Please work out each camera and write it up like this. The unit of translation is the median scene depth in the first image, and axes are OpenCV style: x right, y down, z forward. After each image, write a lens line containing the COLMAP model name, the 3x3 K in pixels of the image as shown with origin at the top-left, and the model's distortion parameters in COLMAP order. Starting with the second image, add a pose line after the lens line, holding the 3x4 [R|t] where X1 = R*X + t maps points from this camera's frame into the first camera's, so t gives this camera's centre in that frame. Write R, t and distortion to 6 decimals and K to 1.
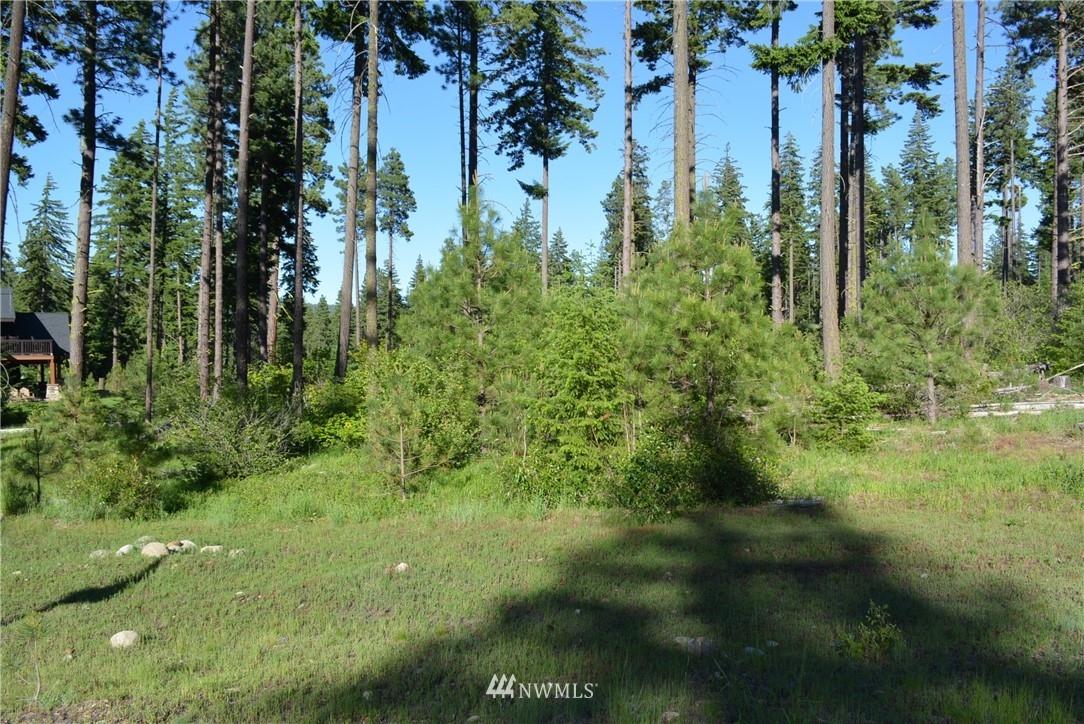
lens RADIAL K [[842.0, 0, 546.5], [0, 842.0, 357.0], [0, 0, 1]] dist [-0.019439, 0.010047]
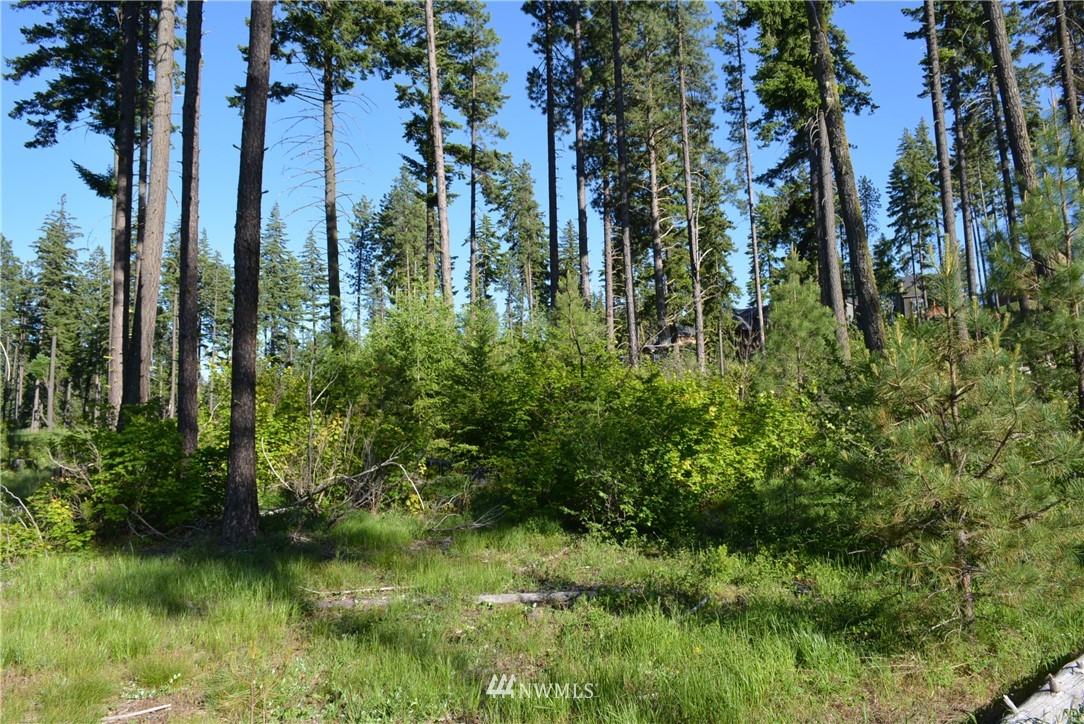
lens RADIAL K [[842.0, 0, 545.6], [0, 842.0, 360.0], [0, 0, 1]] dist [-0.019439, 0.010047]
pose [[0.629129, 0.075637, 0.773612, -0.286924], [0.018990, 0.993462, -0.112575, 0.028416], [-0.777069, 0.085515, 0.623579, 0.286171]]
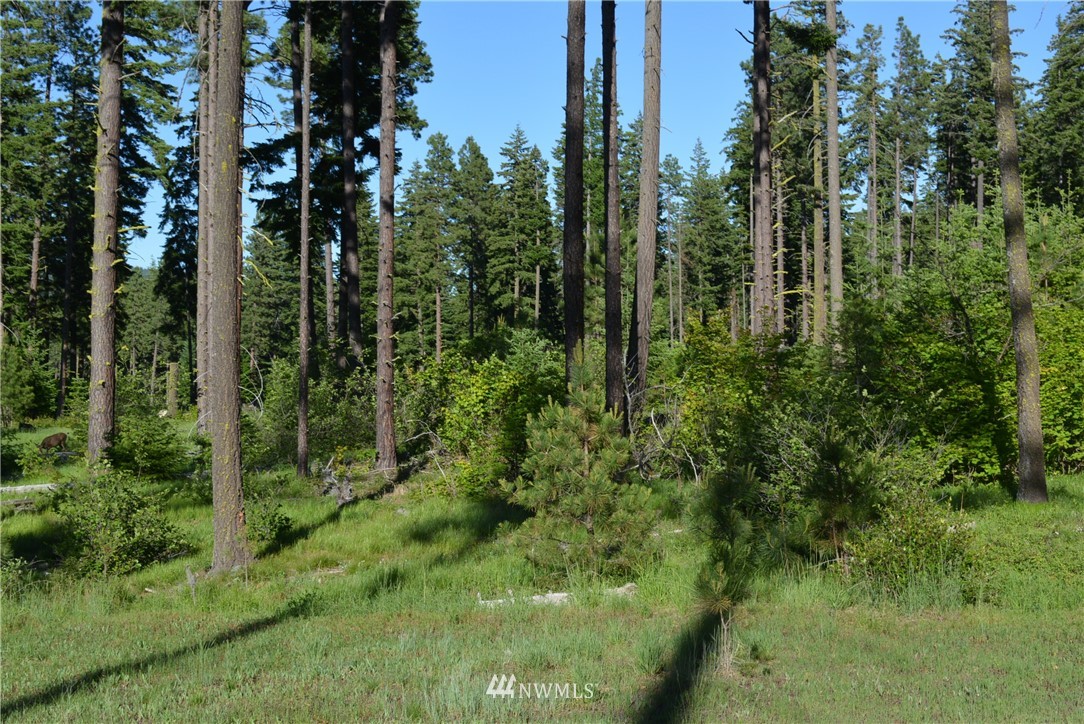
lens RADIAL K [[1597.7, 0, 548.1], [0, 1597.7, 369.0], [0, 0, 1]] dist [-0.030749, 0.000000]
pose [[0.999853, -0.011522, 0.012733, -0.186133], [0.011464, 0.999924, 0.004571, 0.005922], [-0.012784, -0.004424, 0.999908, -0.014944]]
